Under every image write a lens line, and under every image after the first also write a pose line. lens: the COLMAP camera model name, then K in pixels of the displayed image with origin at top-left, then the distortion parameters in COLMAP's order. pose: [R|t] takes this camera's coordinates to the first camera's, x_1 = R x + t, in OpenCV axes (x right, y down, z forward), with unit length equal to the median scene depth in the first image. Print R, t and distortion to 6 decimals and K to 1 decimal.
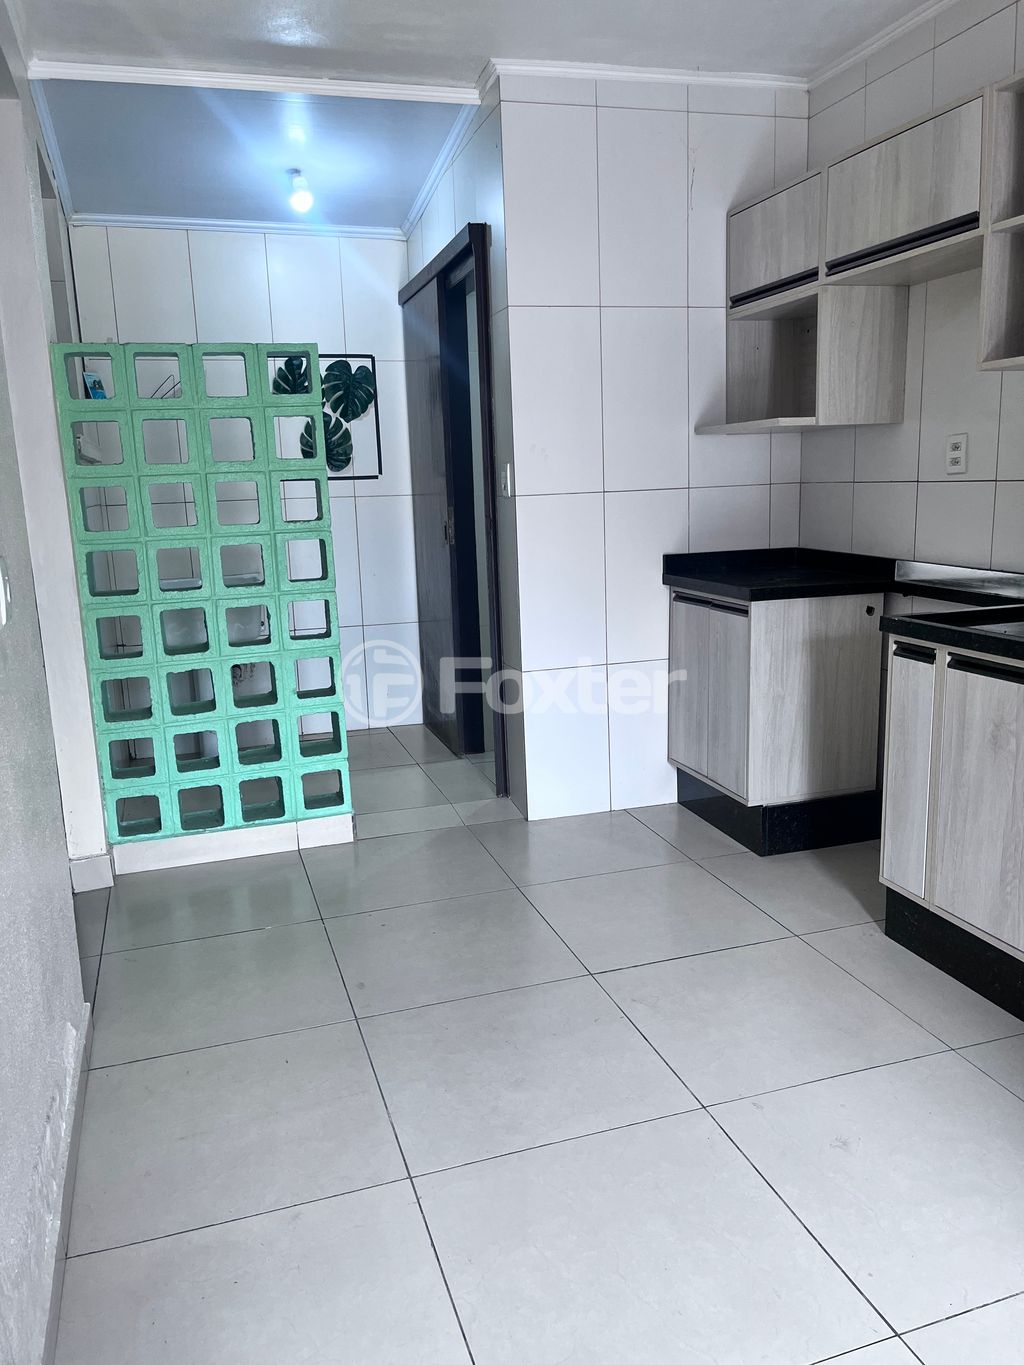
lens RADIAL K [[1041.4, 0, 512.0], [0, 1041.4, 682.5], [0, 0, 1]] dist [0.043638, -0.004183]
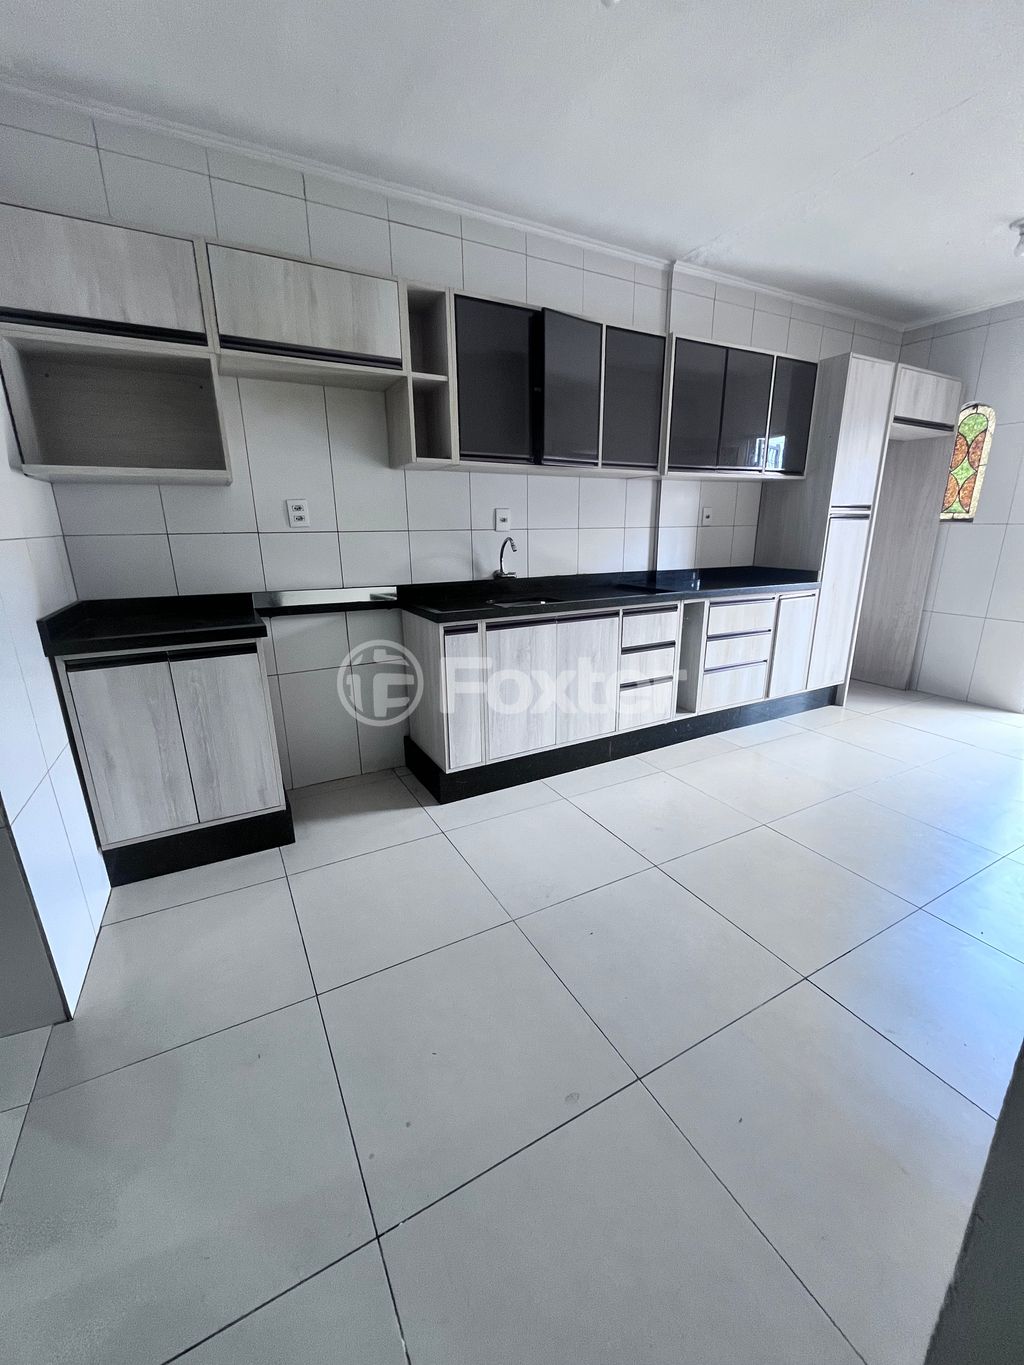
lens RADIAL K [[551.2, 0, 512.0], [0, 551.2, 682.5], [0, 0, 1]] dist [-0.001300, -0.000228]
pose [[-0.181932, -0.238621, 0.953919, -0.417920], [0.208628, 0.938655, 0.274592, -0.146811], [-0.960924, 0.248971, -0.120989, 0.875508]]
